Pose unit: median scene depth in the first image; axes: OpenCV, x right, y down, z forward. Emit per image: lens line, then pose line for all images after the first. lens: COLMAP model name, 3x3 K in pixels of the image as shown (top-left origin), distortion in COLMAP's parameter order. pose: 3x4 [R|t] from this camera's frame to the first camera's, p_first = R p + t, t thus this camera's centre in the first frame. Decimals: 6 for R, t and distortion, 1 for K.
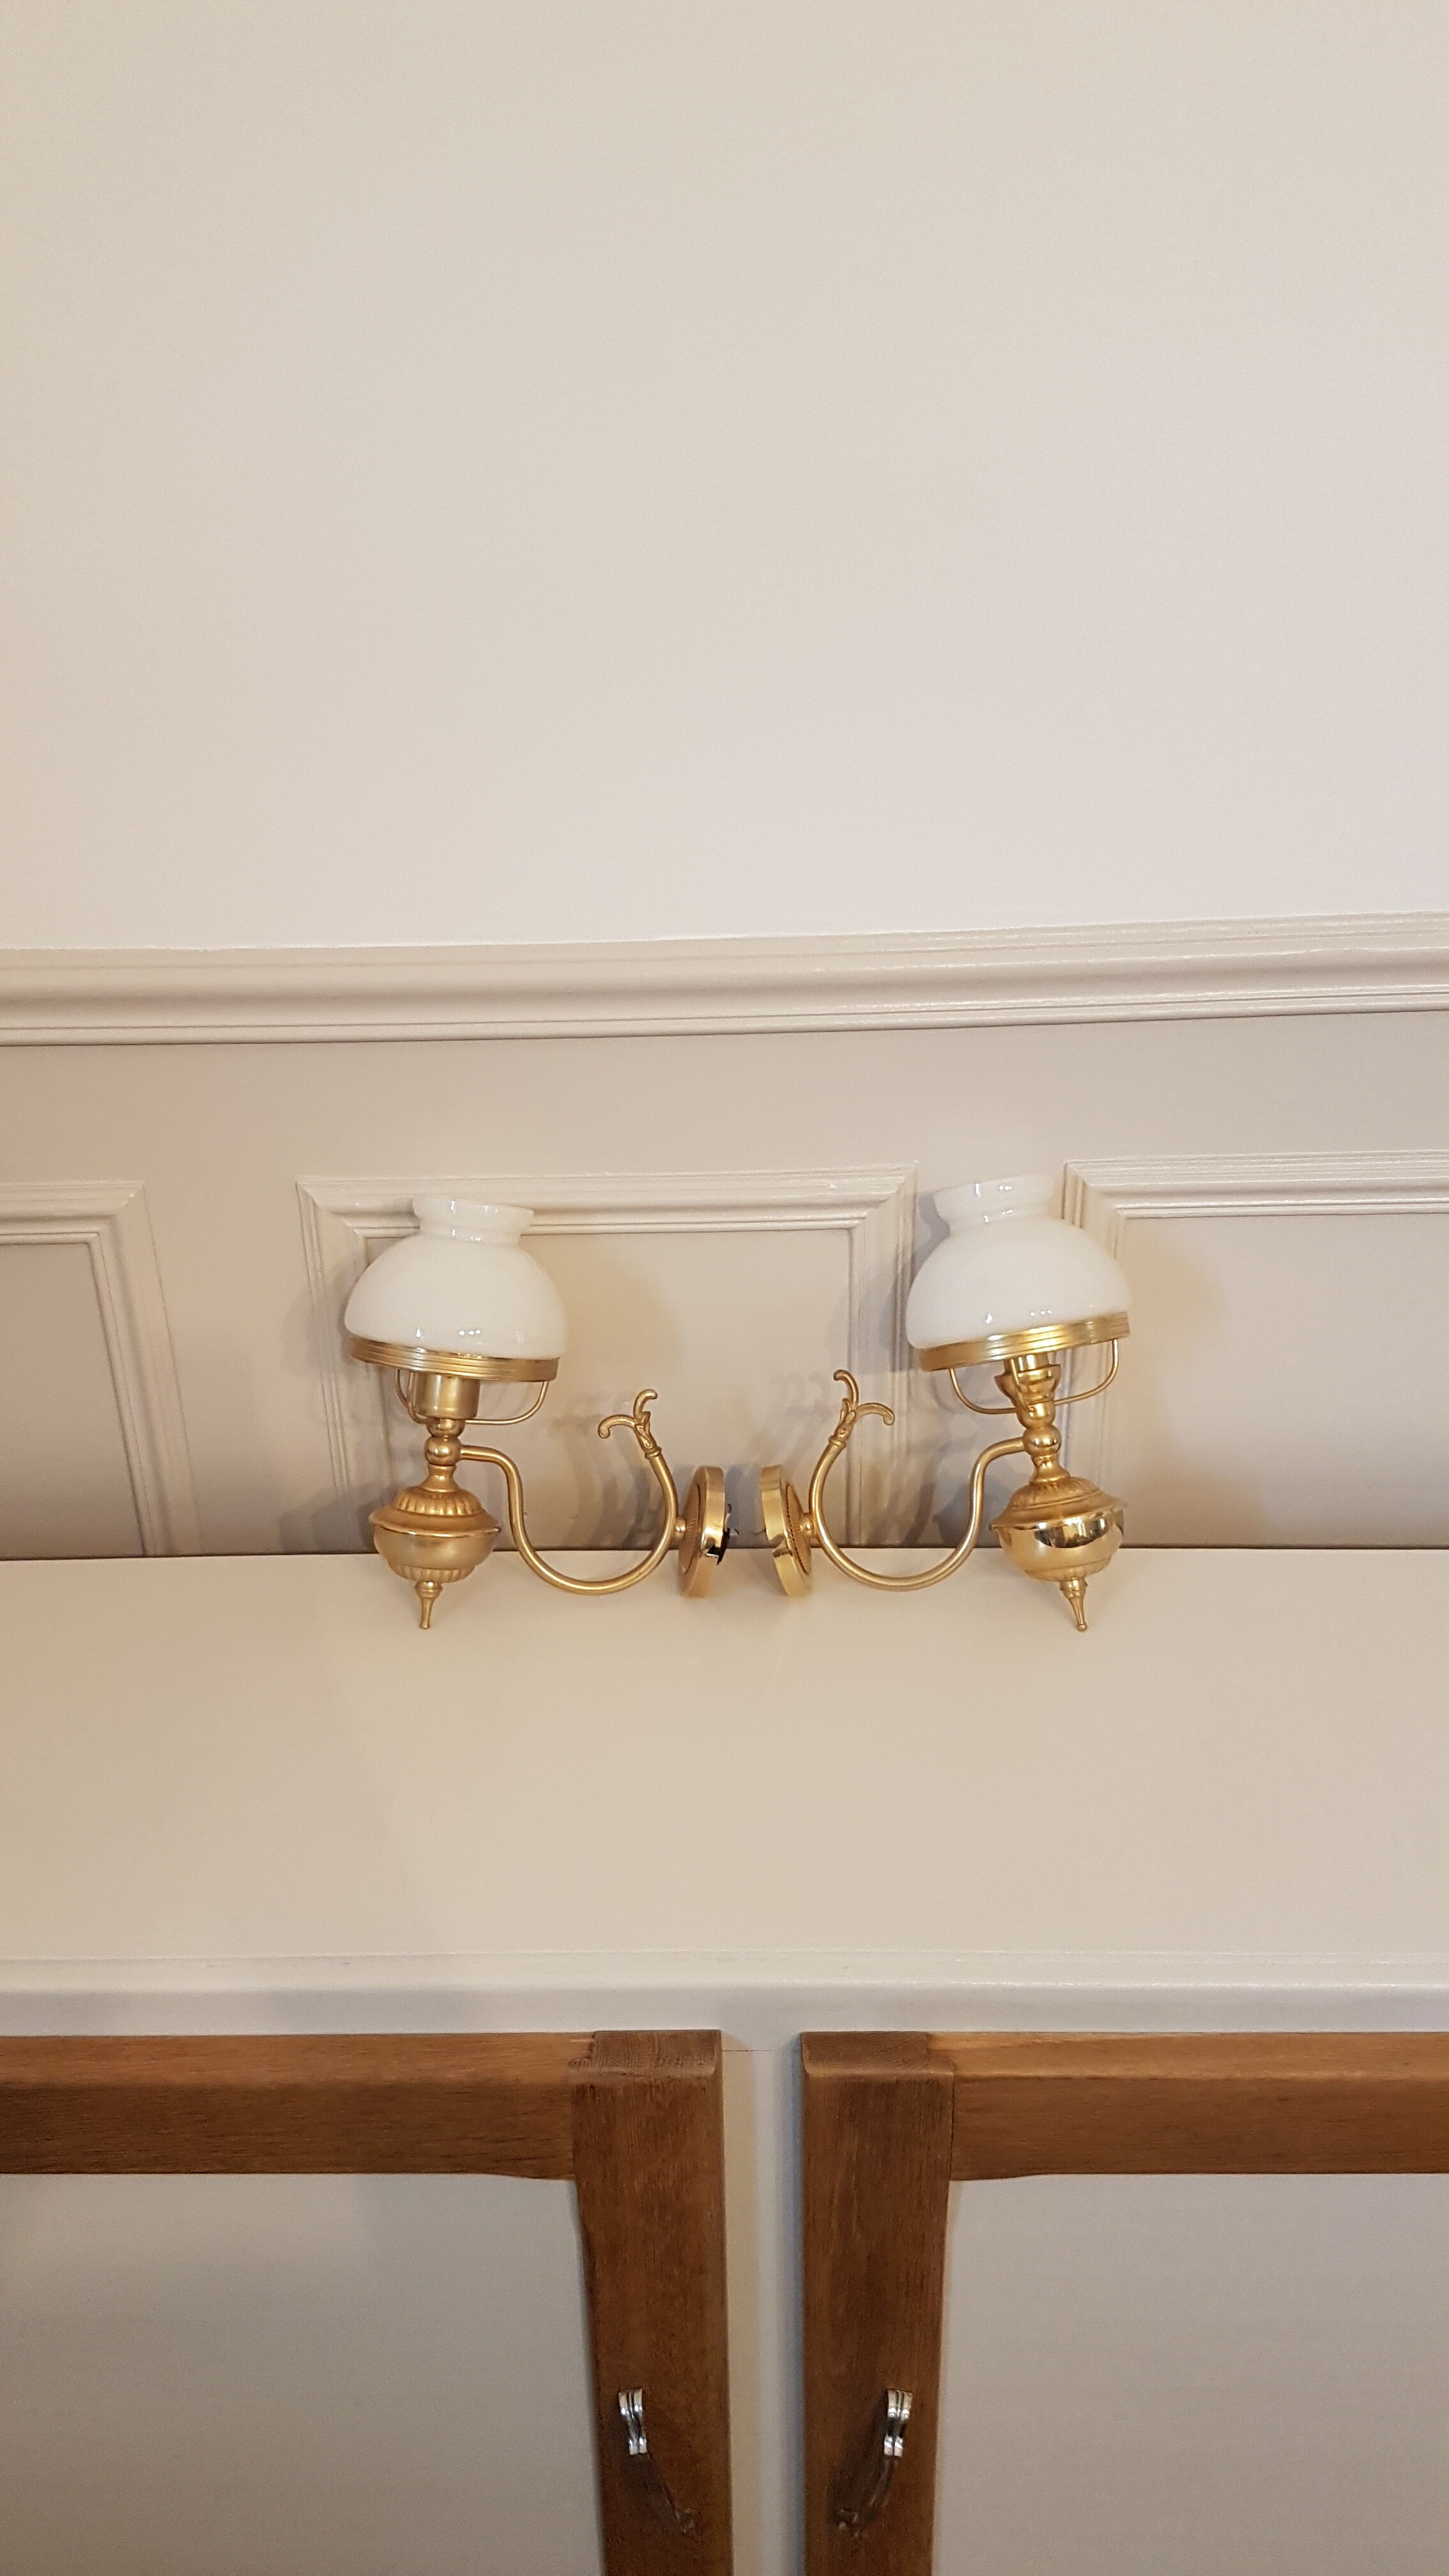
lens RADIAL K [[2068.9, 0, 724.5], [0, 2068.9, 1288.0], [0, 0, 1]] dist [0.162530, -0.000309]
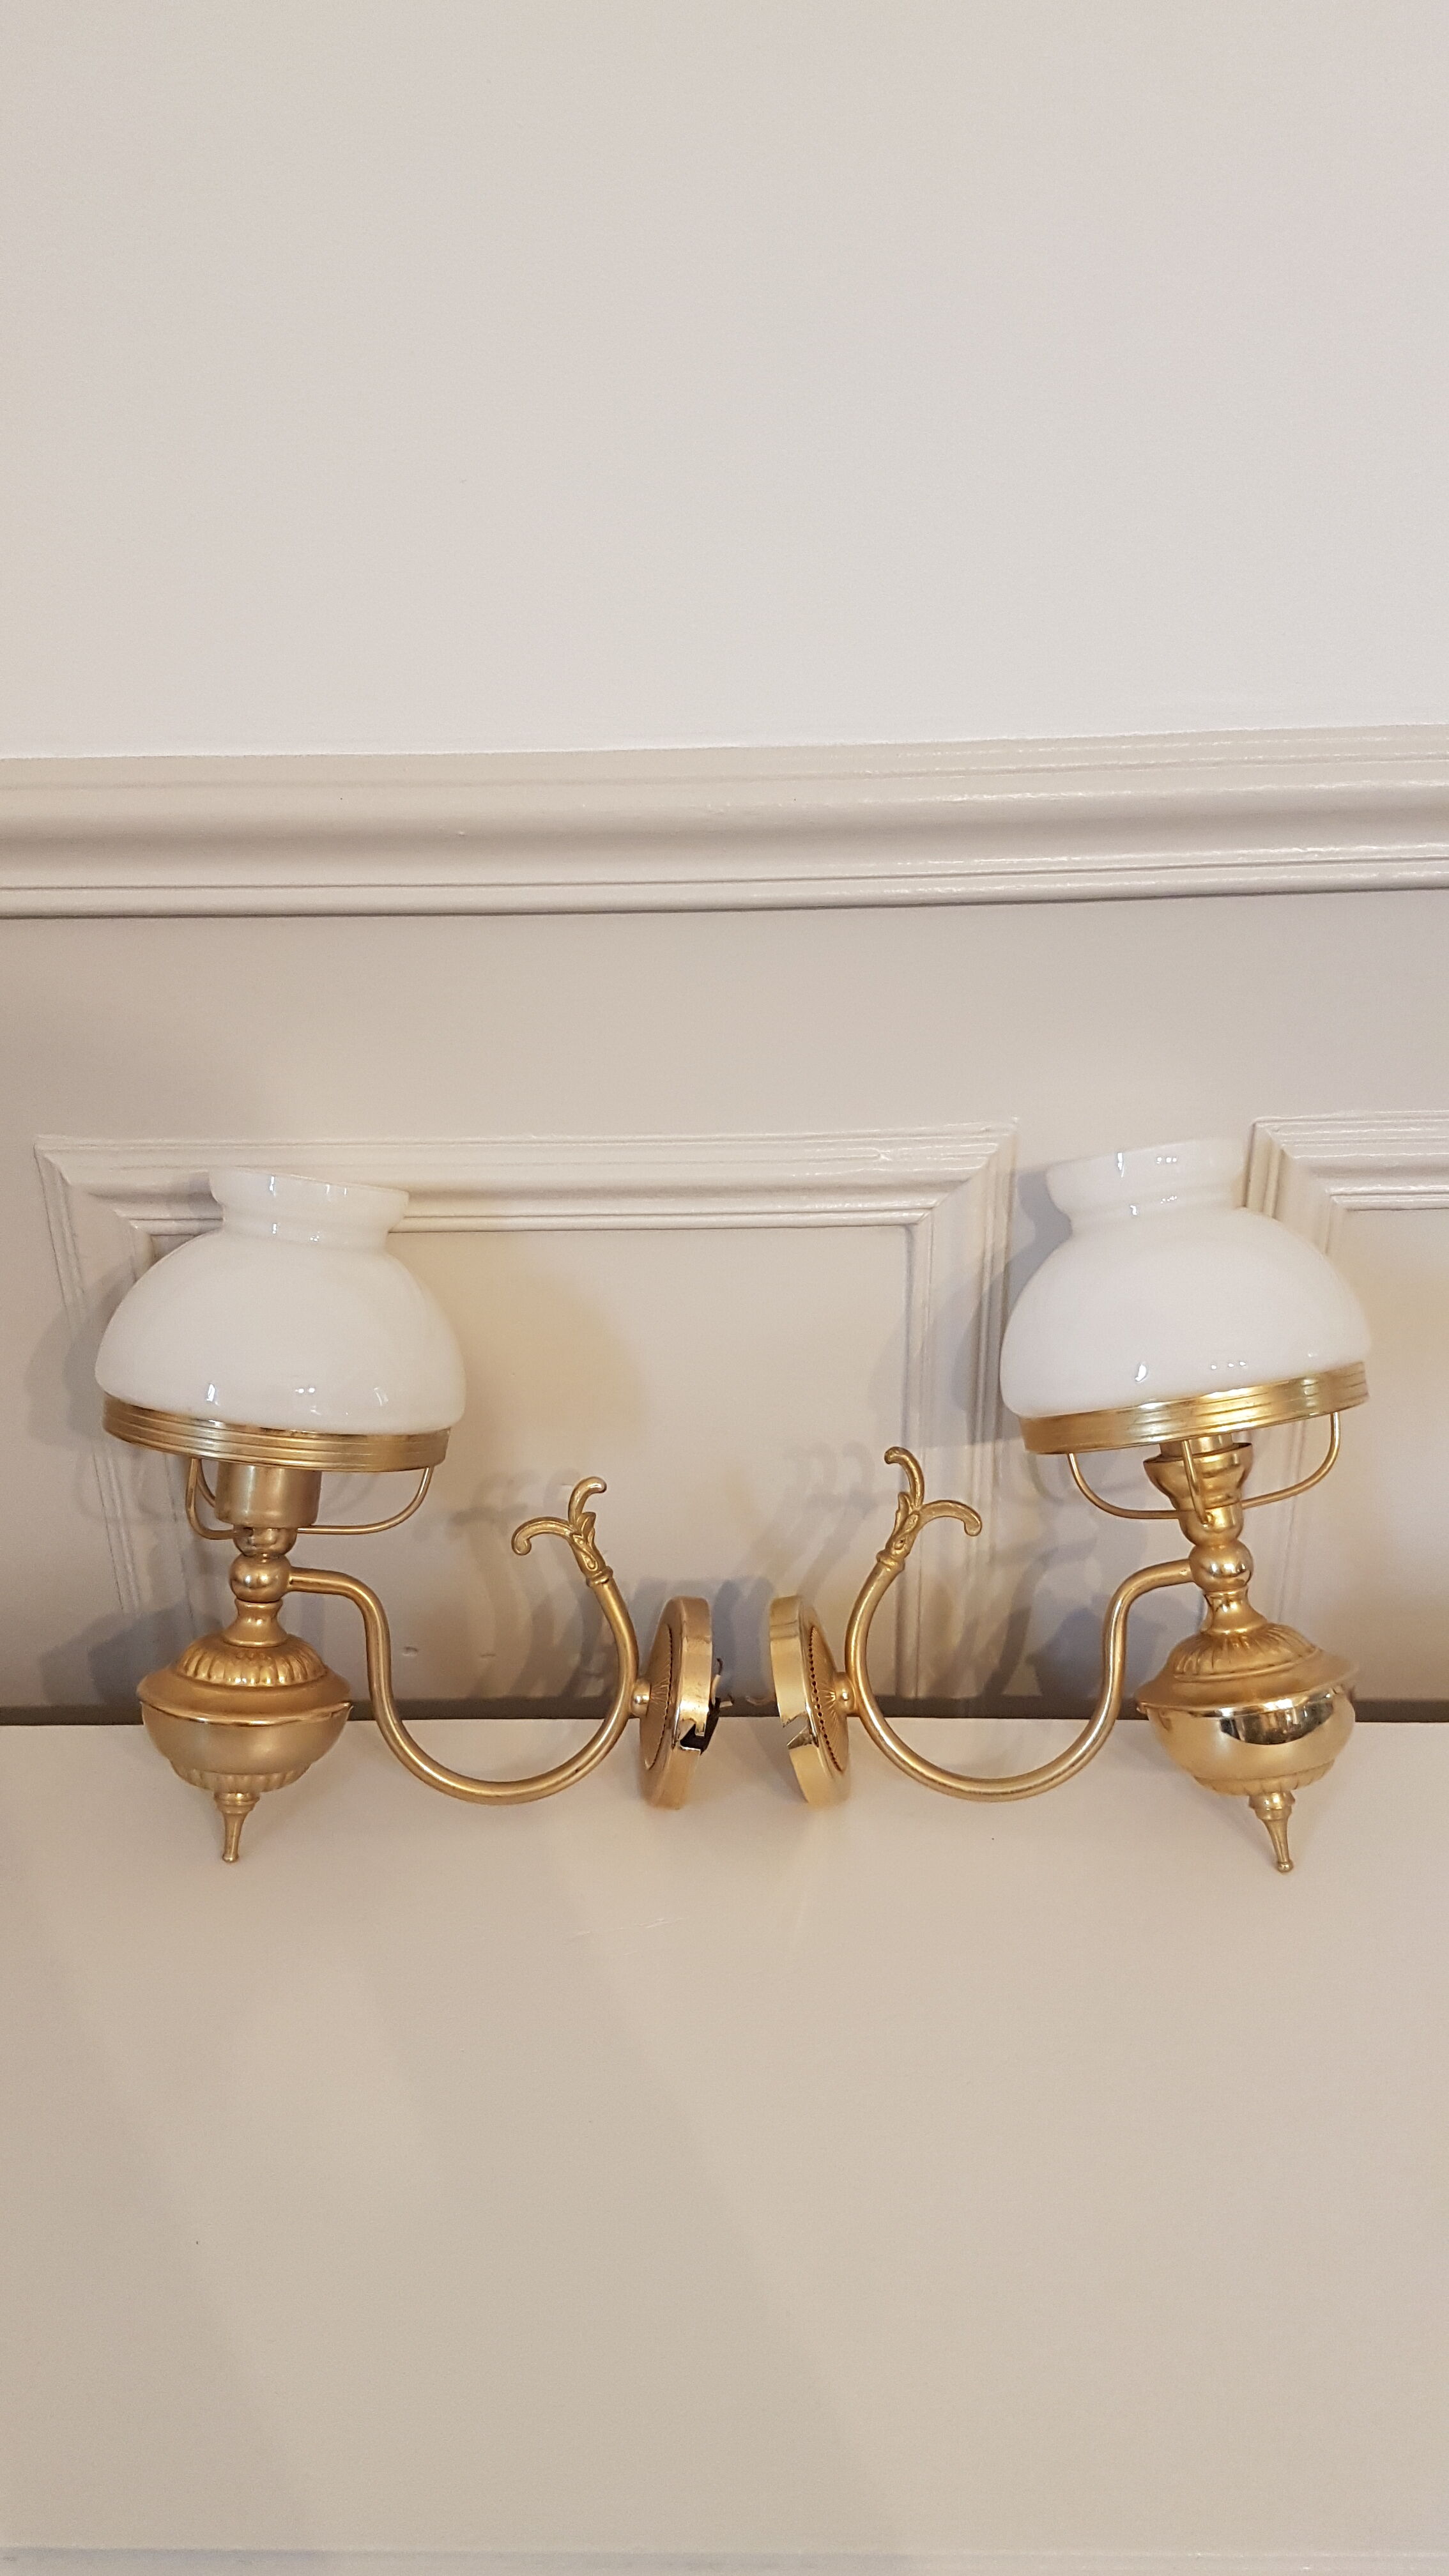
lens RADIAL K [[2068.9, 0, 724.5], [0, 2068.9, 1288.0], [0, 0, 1]] dist [0.162530, -0.000309]
pose [[0.999989, 0.004522, -0.000763, 0.003889], [-0.004517, 0.999974, 0.005637, -0.012651], [0.000789, -0.005633, 0.999984, 0.368013]]
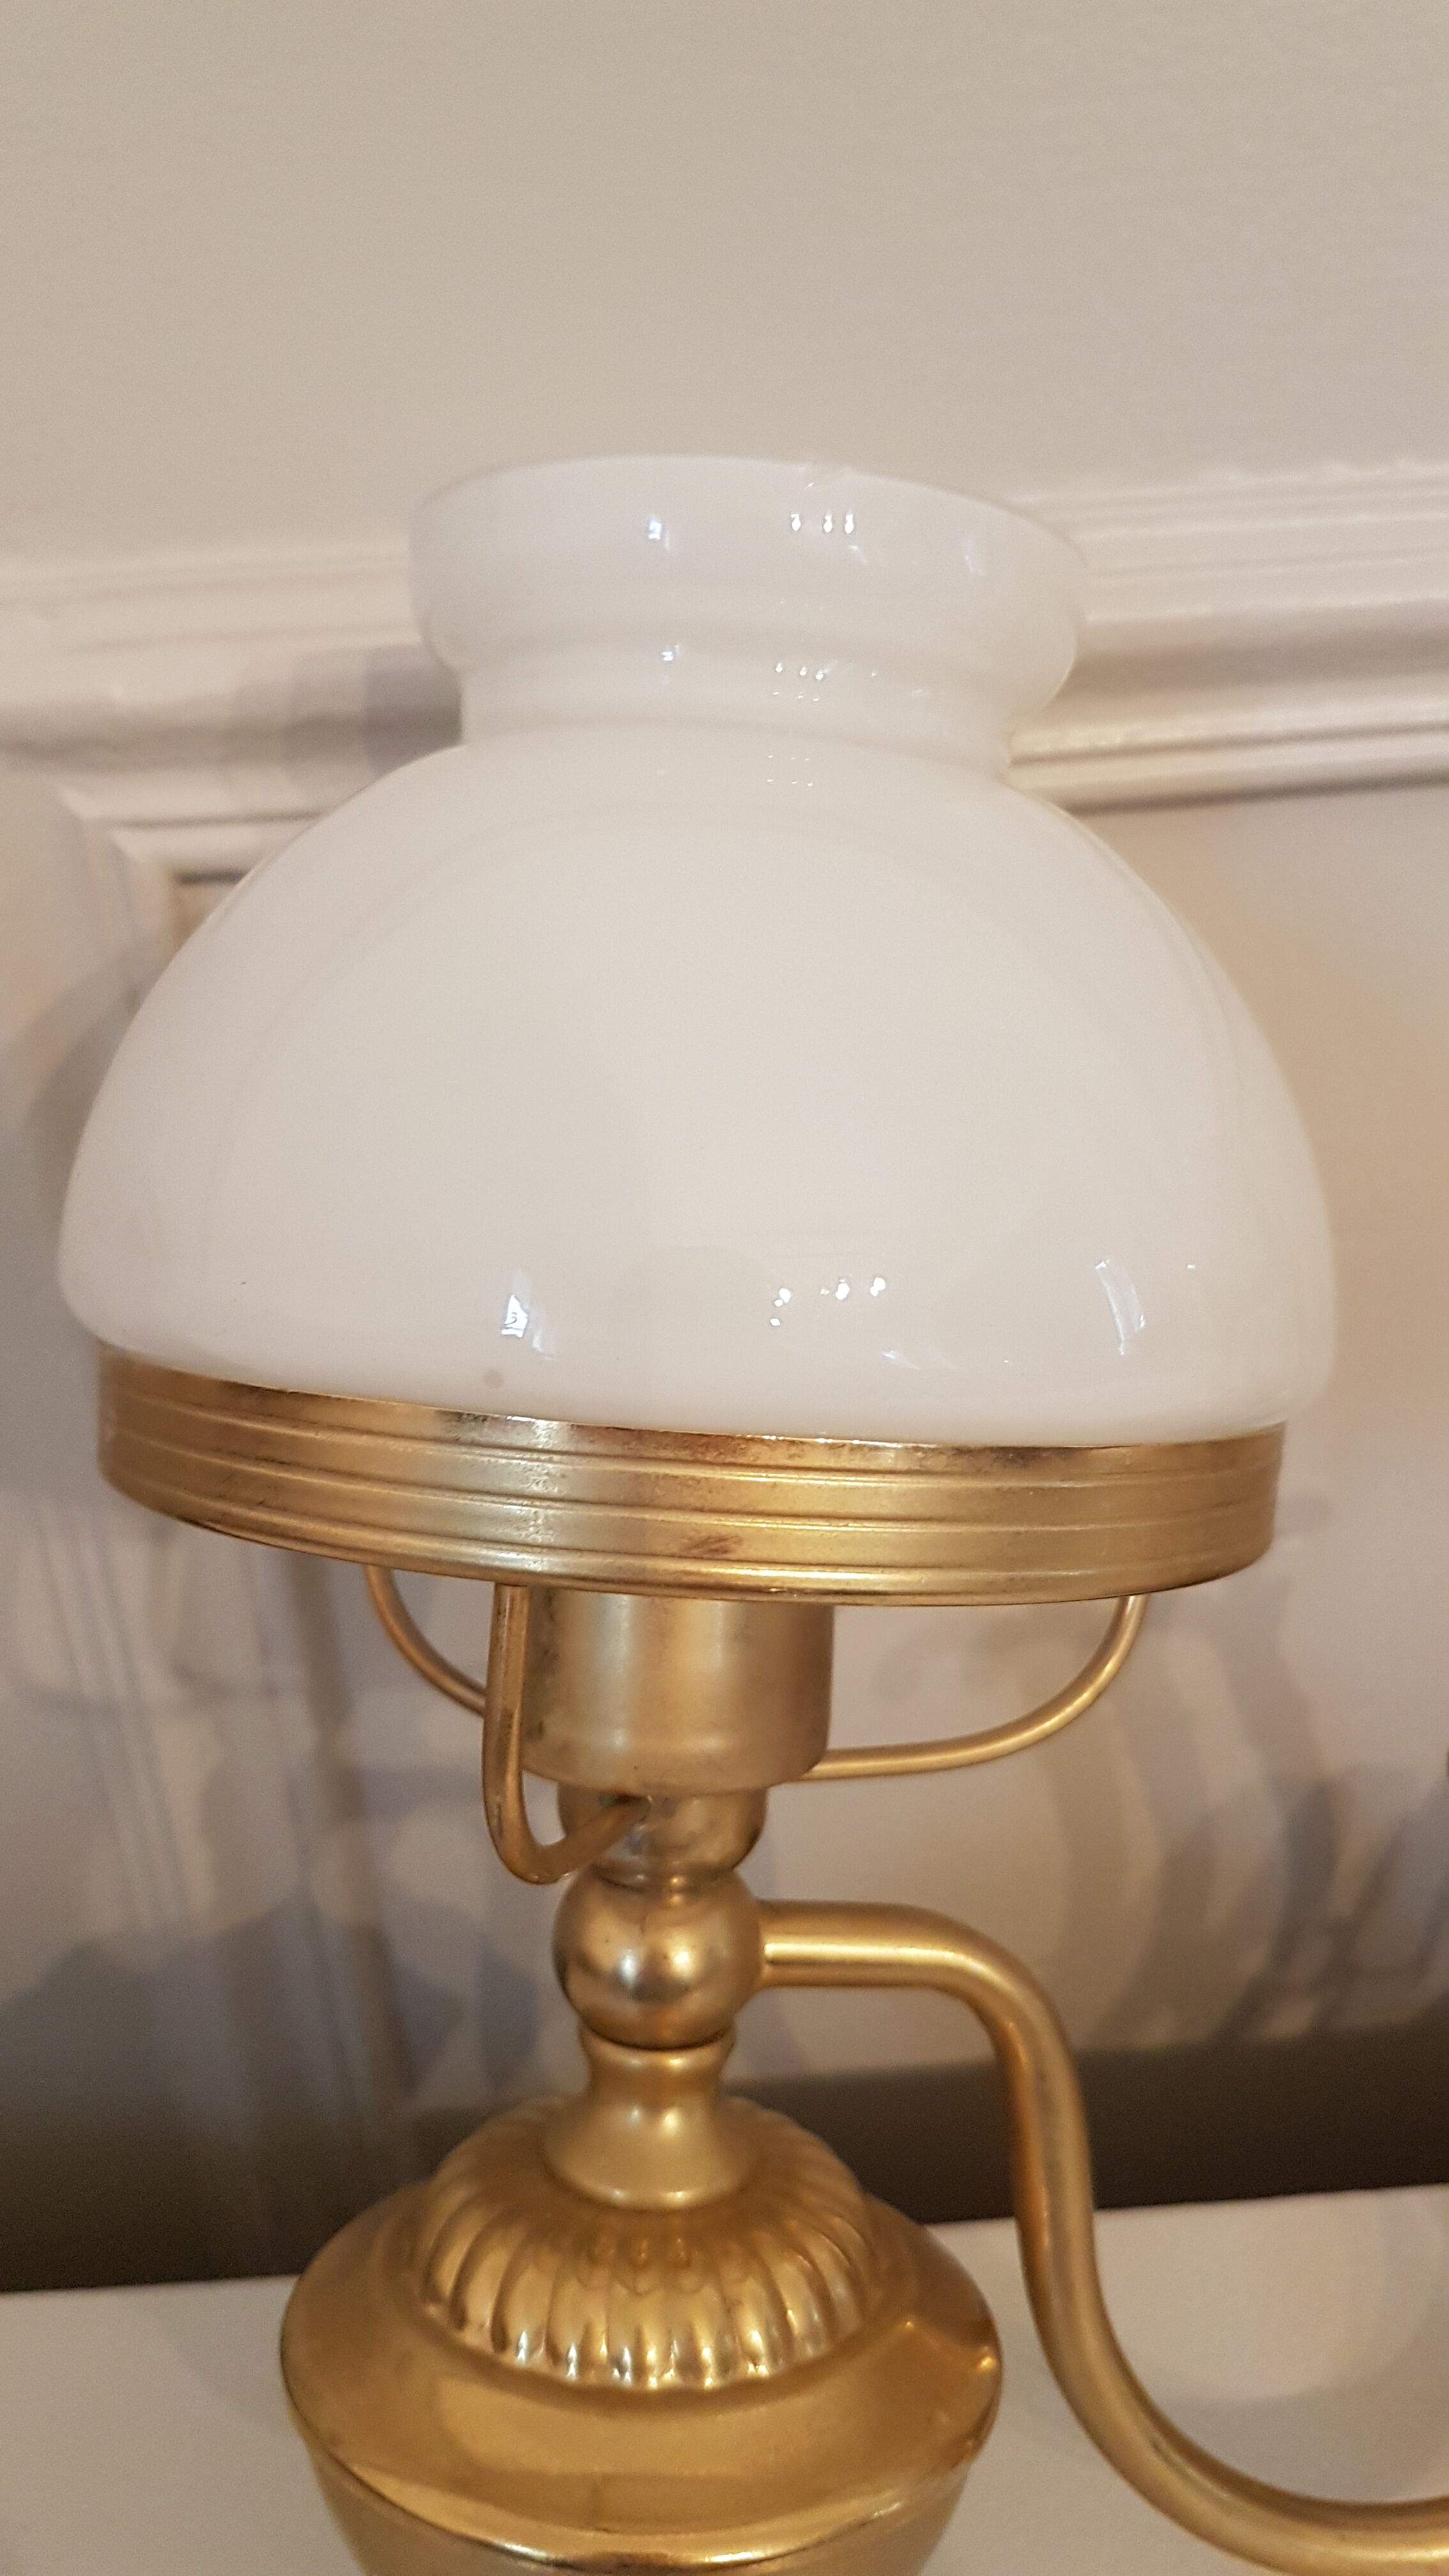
lens RADIAL K [[2112.2, 0, 725.6], [0, 2112.2, 1259.5], [0, 0, 1]] dist [0.076685, 0.001180]
pose [[0.997344, -0.058374, 0.043564, -0.133323], [0.057986, 0.998266, 0.010127, 0.016413], [-0.044080, -0.007574, 0.998999, 0.806968]]
